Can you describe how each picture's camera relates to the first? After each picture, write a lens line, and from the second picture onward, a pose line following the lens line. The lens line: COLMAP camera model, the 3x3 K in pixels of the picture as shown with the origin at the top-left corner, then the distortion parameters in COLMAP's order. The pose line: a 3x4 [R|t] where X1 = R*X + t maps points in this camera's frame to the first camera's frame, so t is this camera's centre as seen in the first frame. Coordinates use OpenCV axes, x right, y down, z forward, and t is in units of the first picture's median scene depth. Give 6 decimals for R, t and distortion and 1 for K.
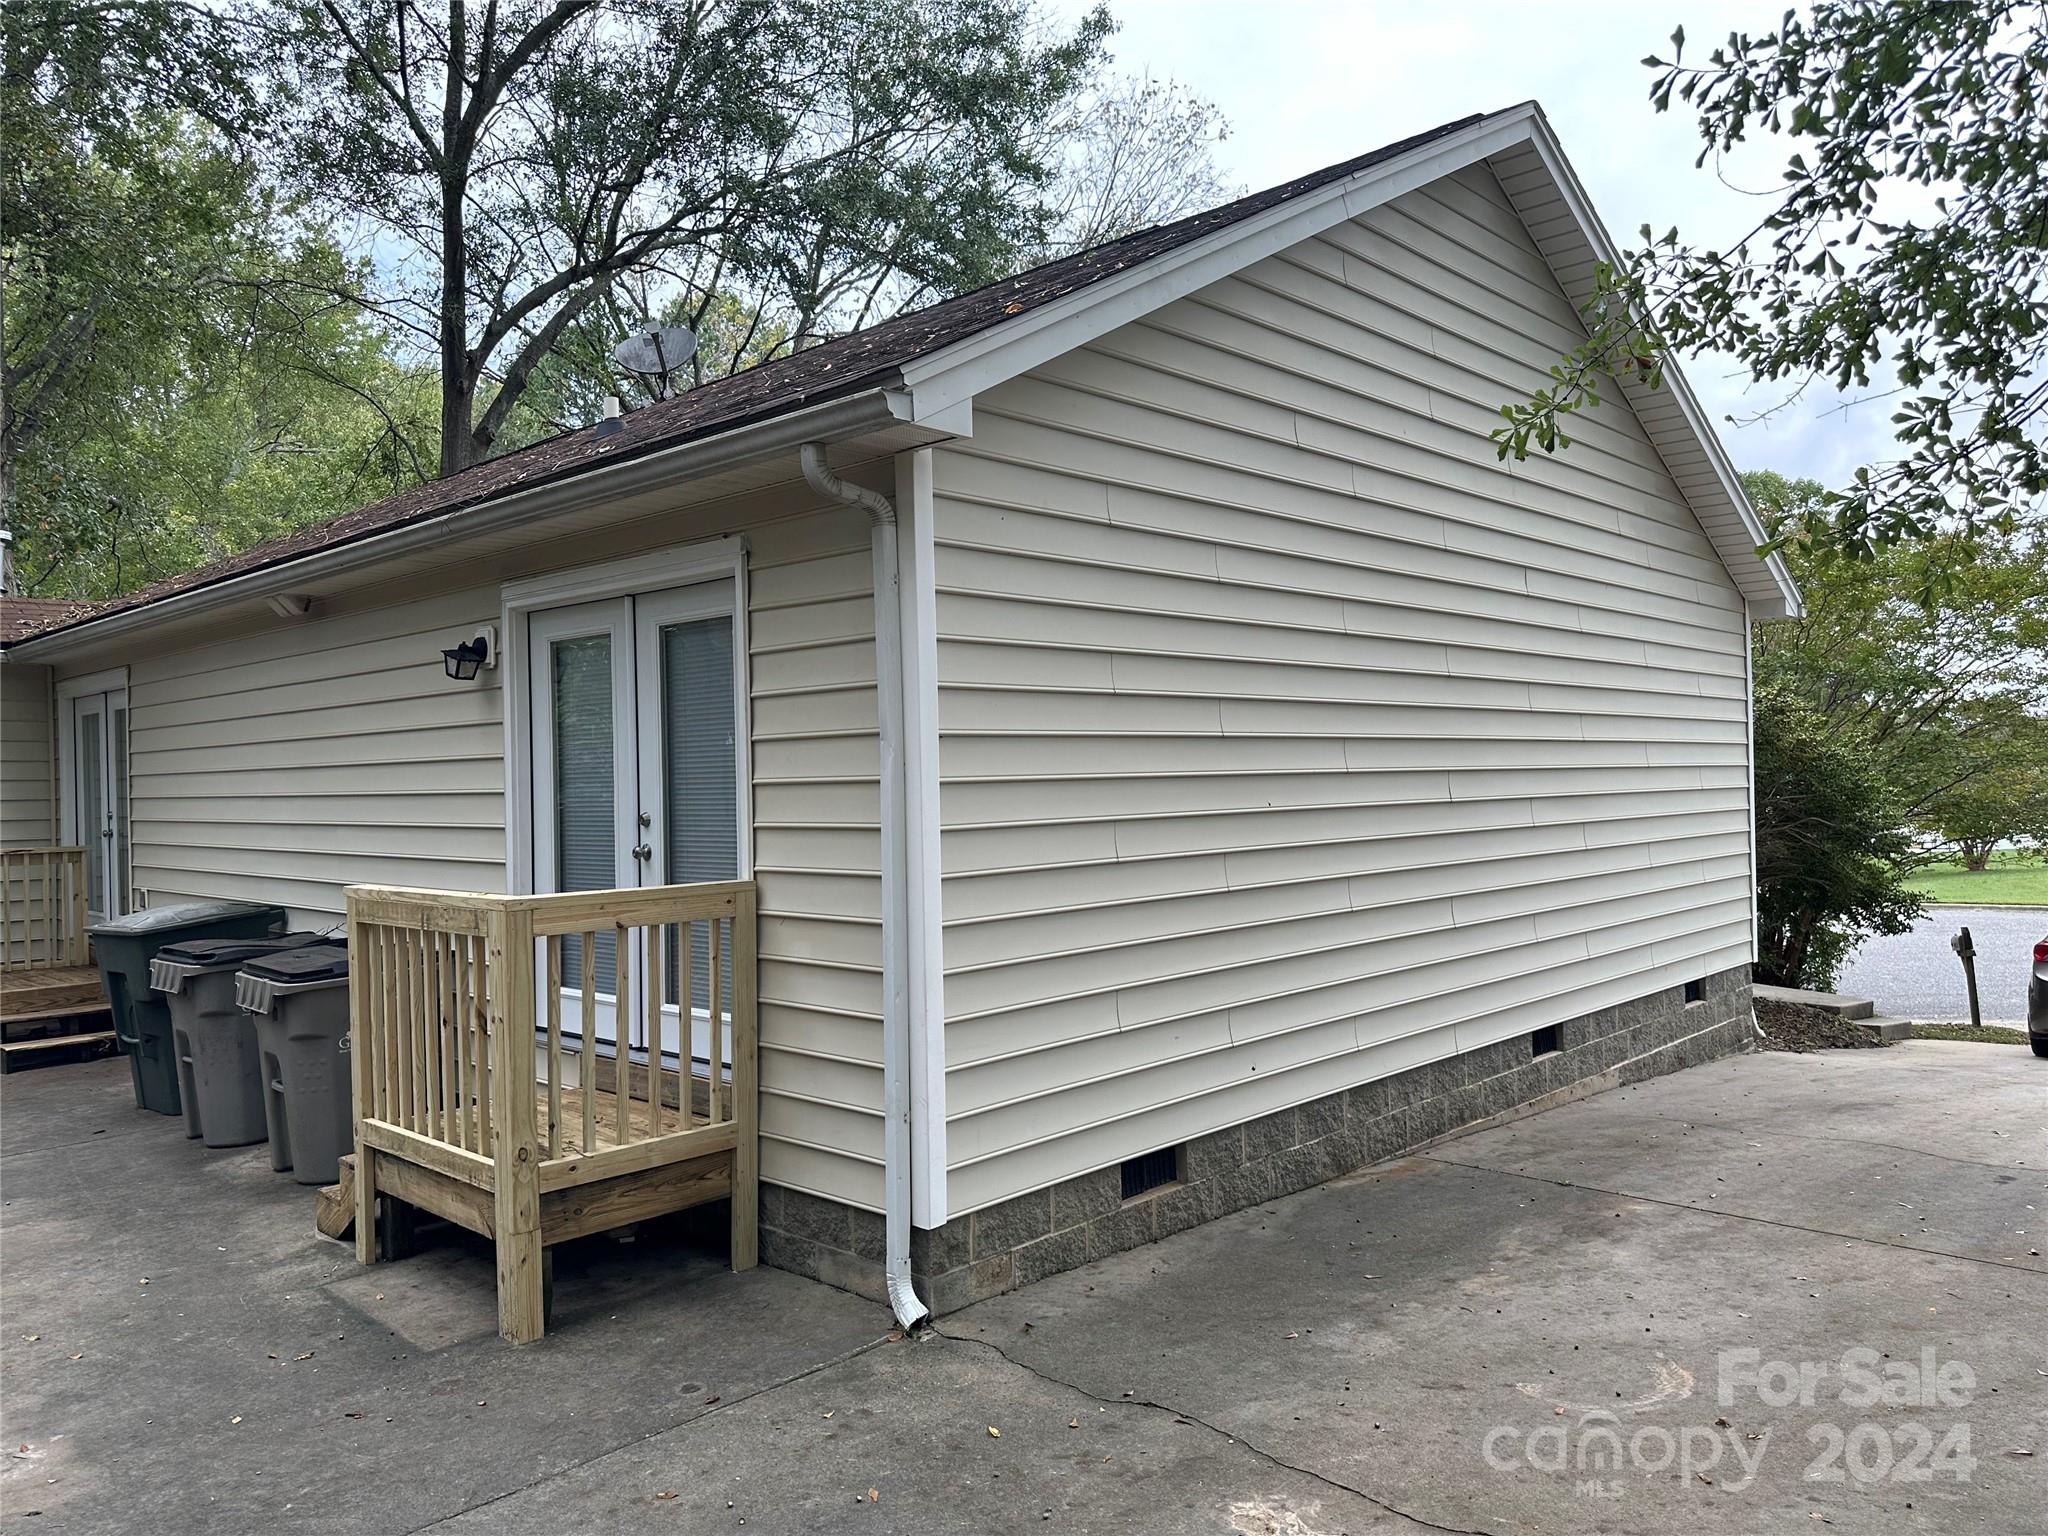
lens RADIAL K [[1440.9, 0, 1024.0], [0, 1440.9, 768.0], [0, 0, 1]] dist [0.029678, -0.033510]
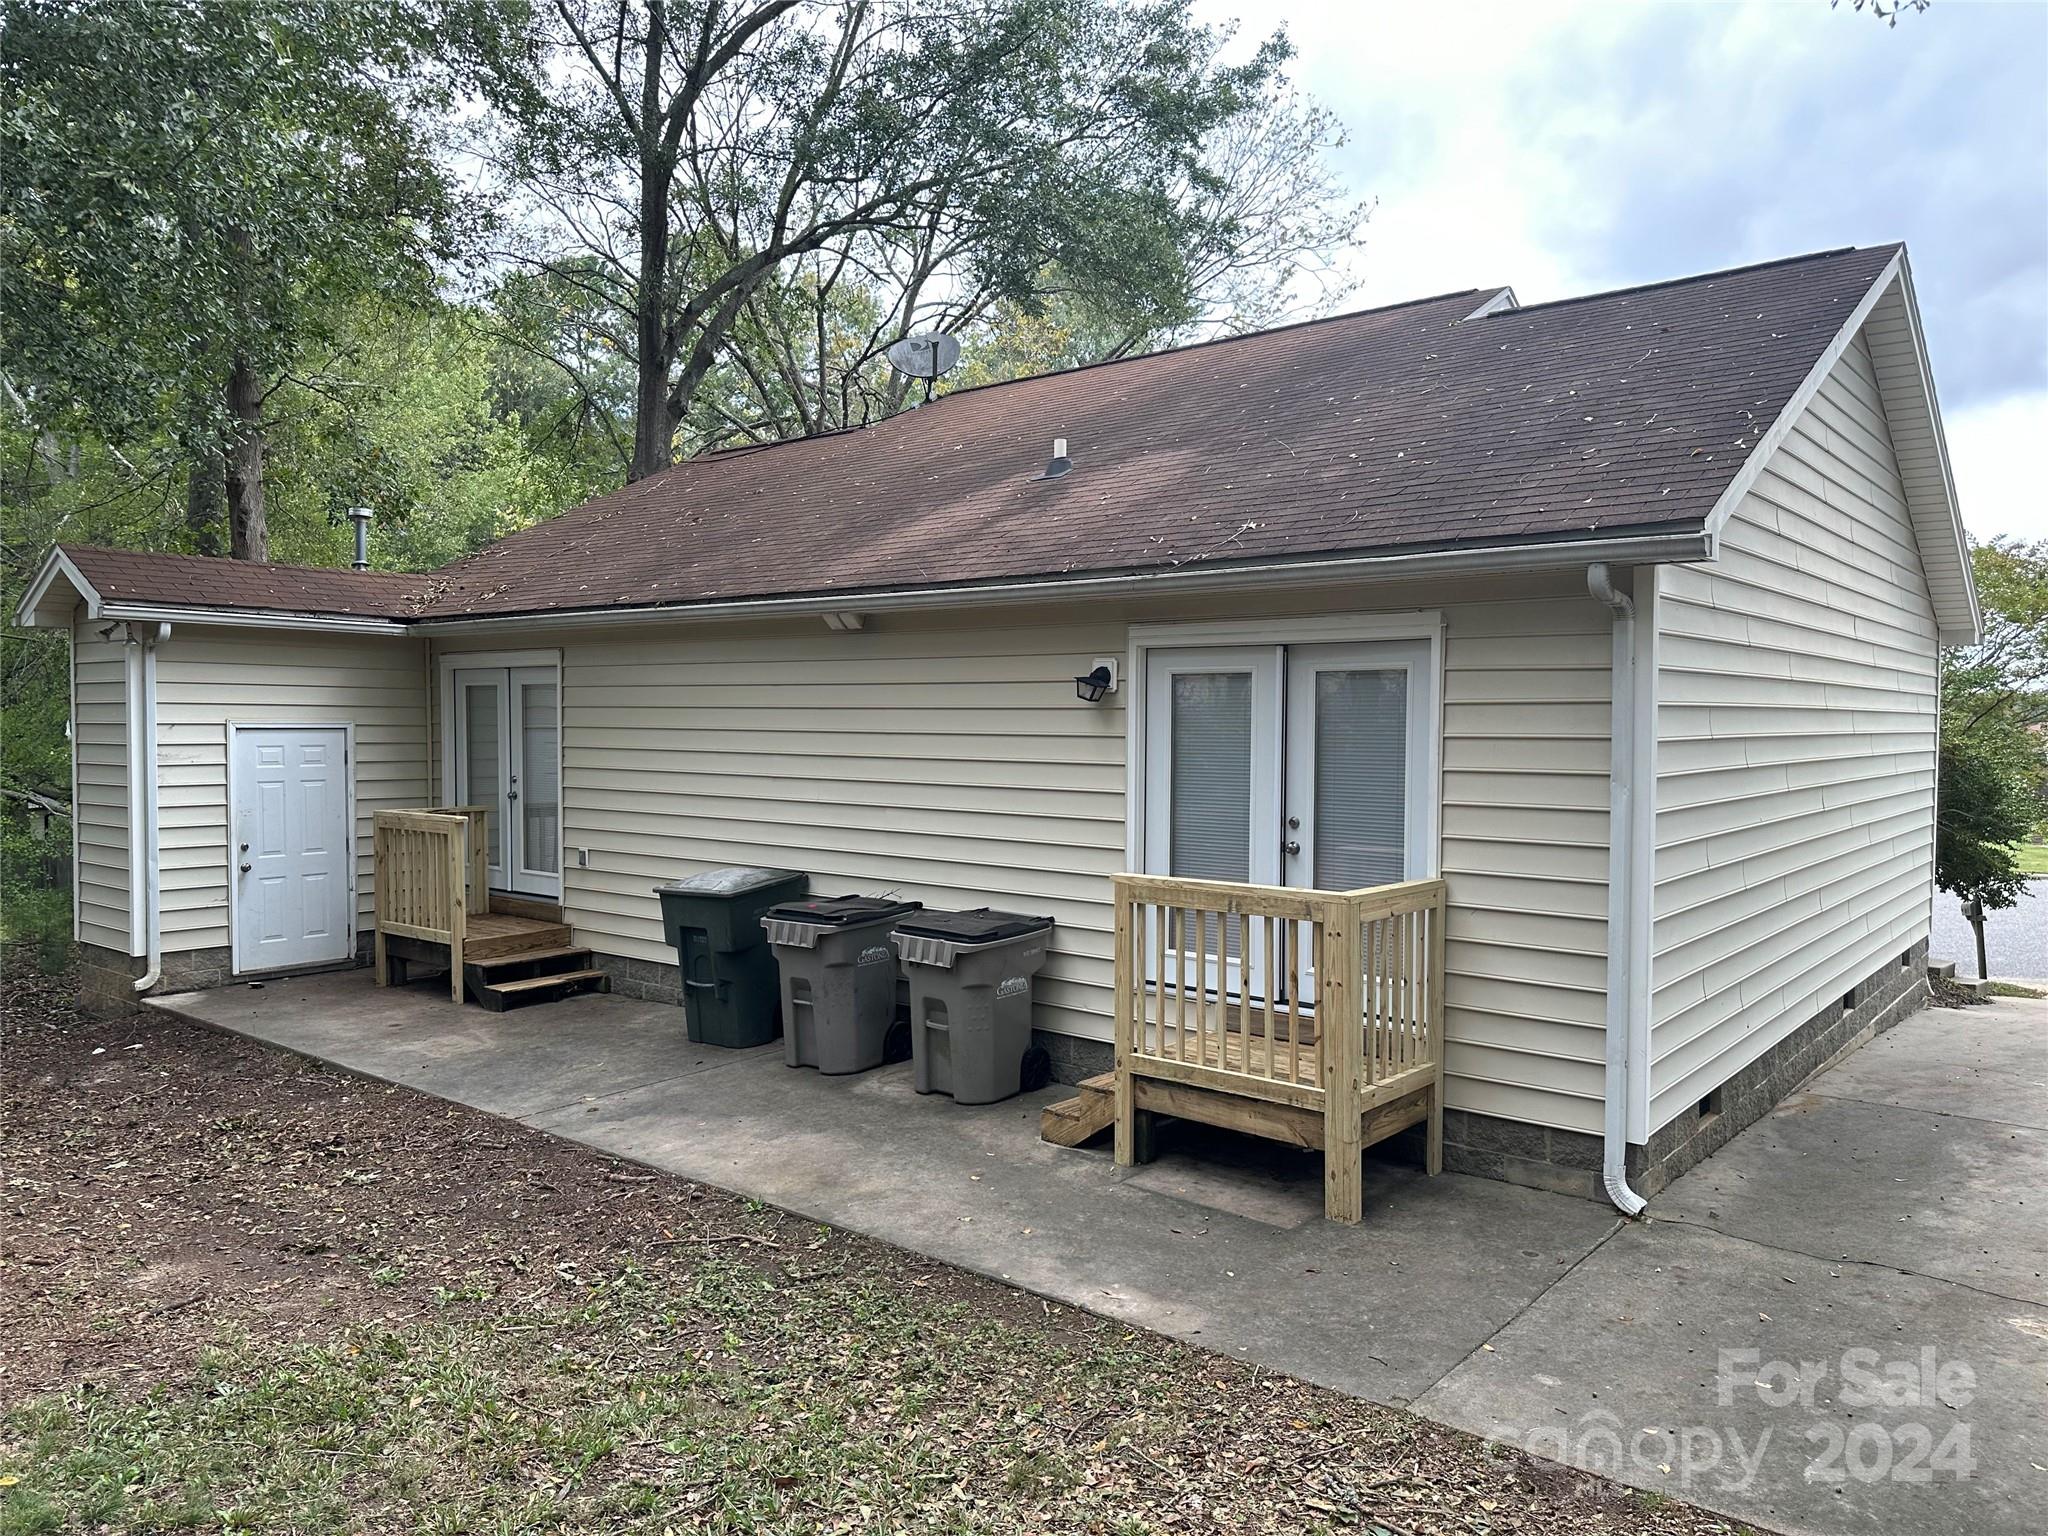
lens RADIAL K [[1420.0, 0, 1031.0], [0, 1420.0, 769.3], [0, 0, 1]] dist [0.076910, -0.114757]
pose [[0.997335, 0.023313, 0.069139, -0.646863], [-0.026329, 0.998727, 0.043029, -0.065913], [-0.068047, -0.044735, 0.996679, -0.254261]]
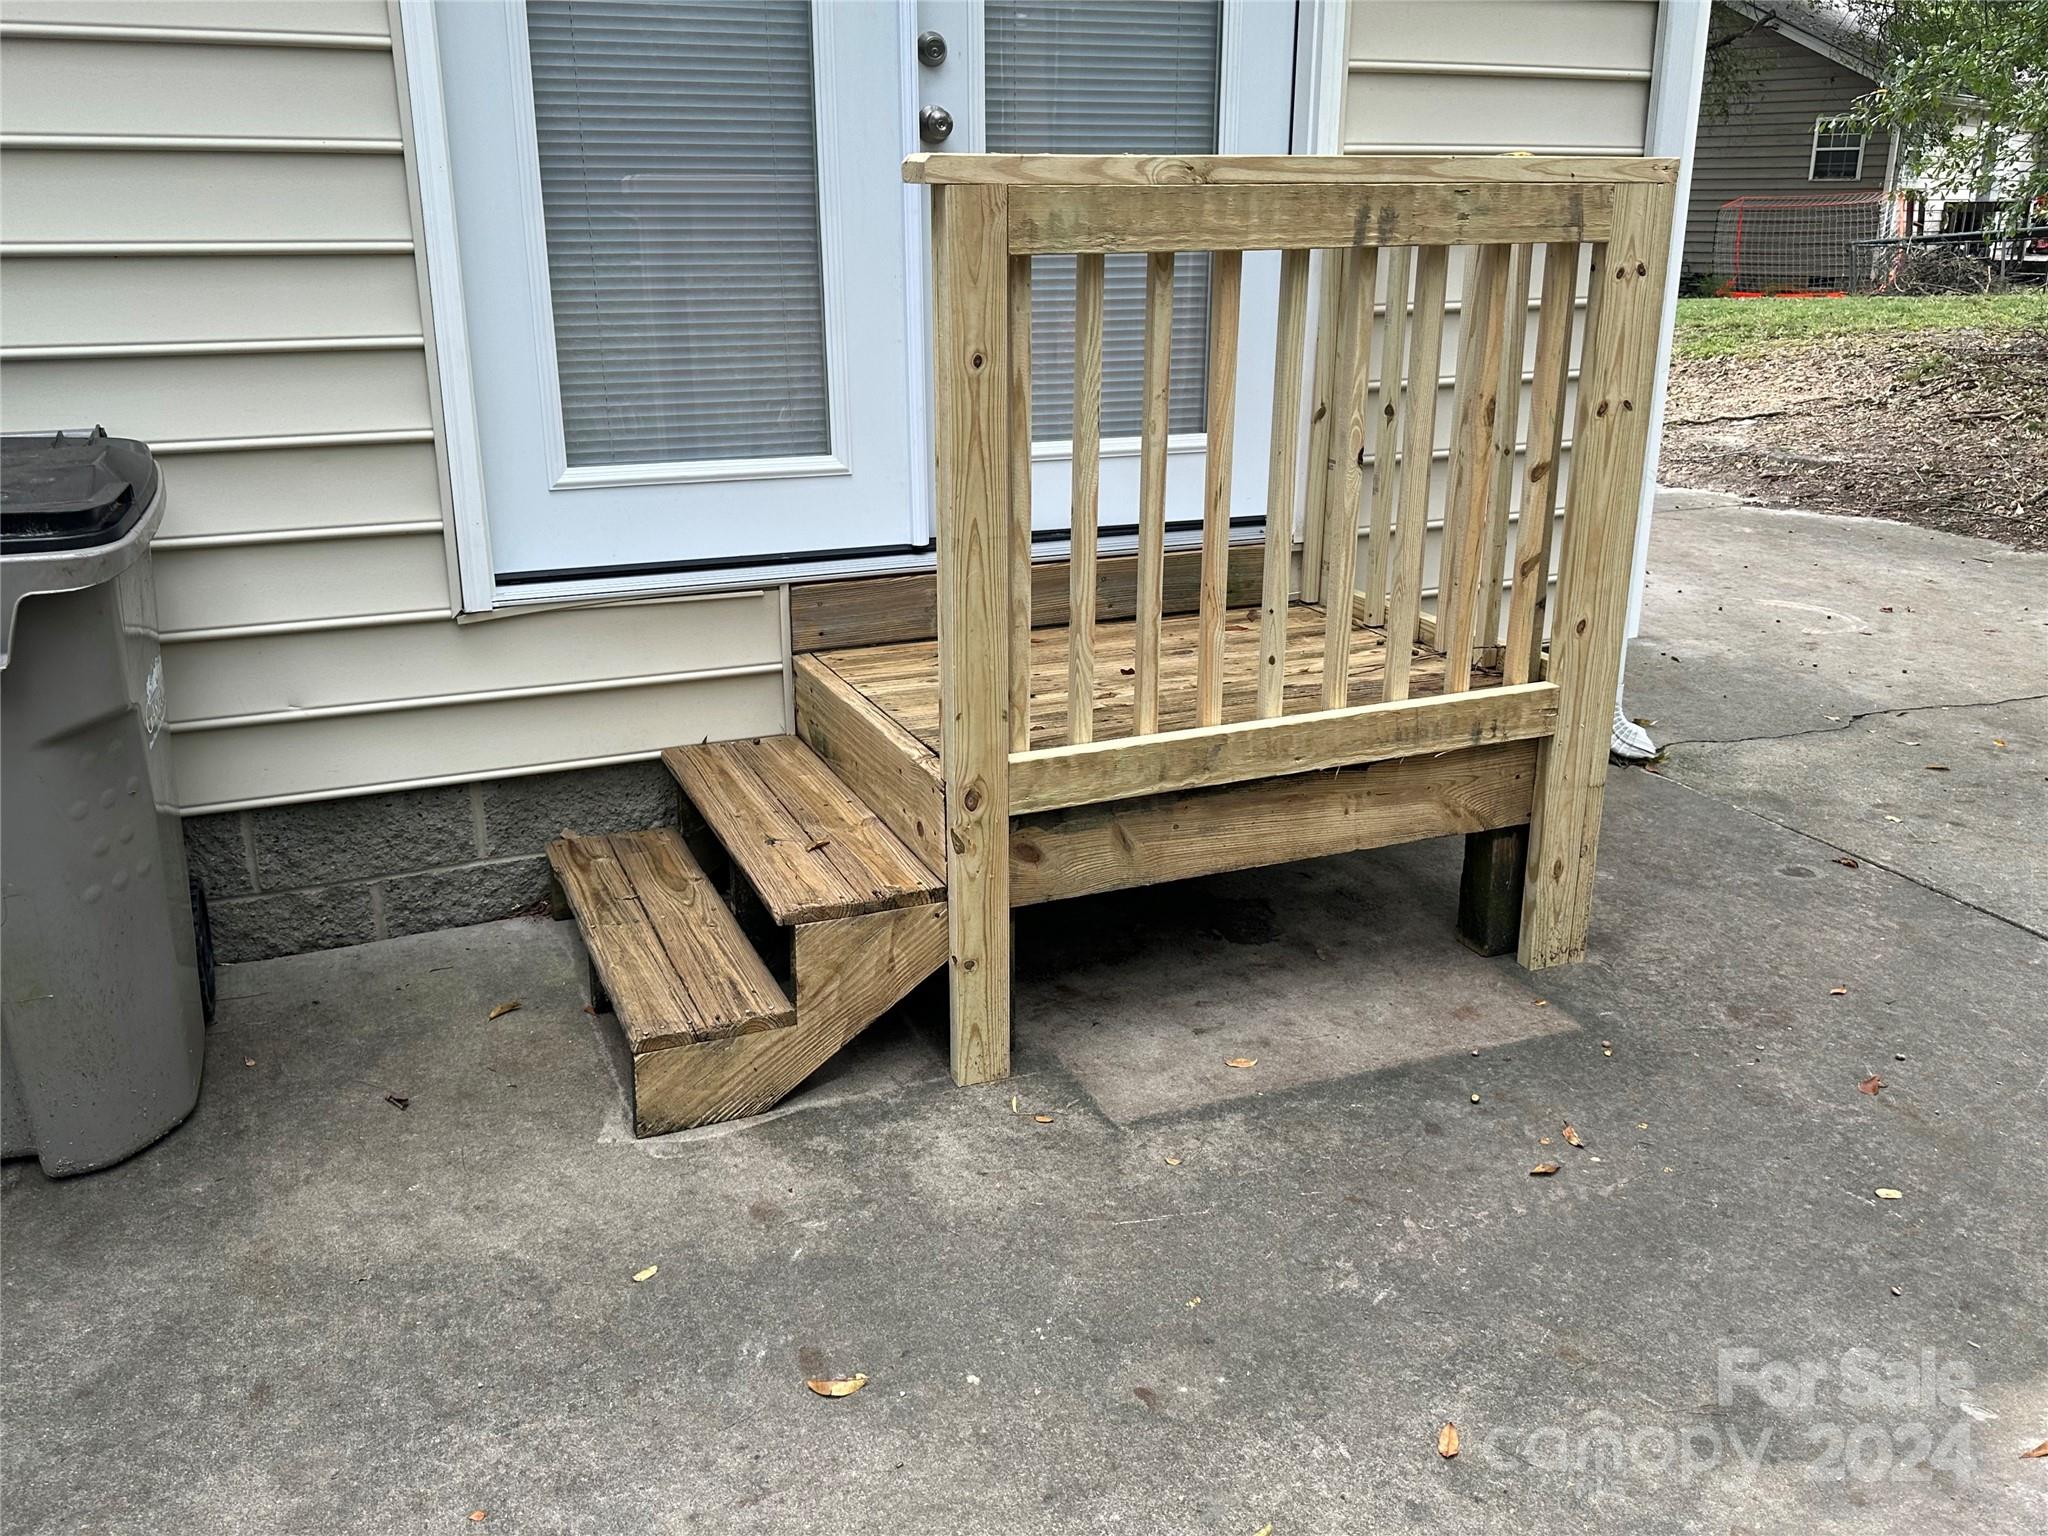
lens RADIAL K [[1665.7, 0, 1028.4], [0, 1665.7, 762.3], [0, 0, 1]] dist [0.132701, -0.227788]
pose [[0.395772, -0.270198, 0.877700, -0.881775], [-0.013594, 0.953909, 0.299789, 0.101245], [-0.918248, -0.130580, 0.373857, 0.828384]]
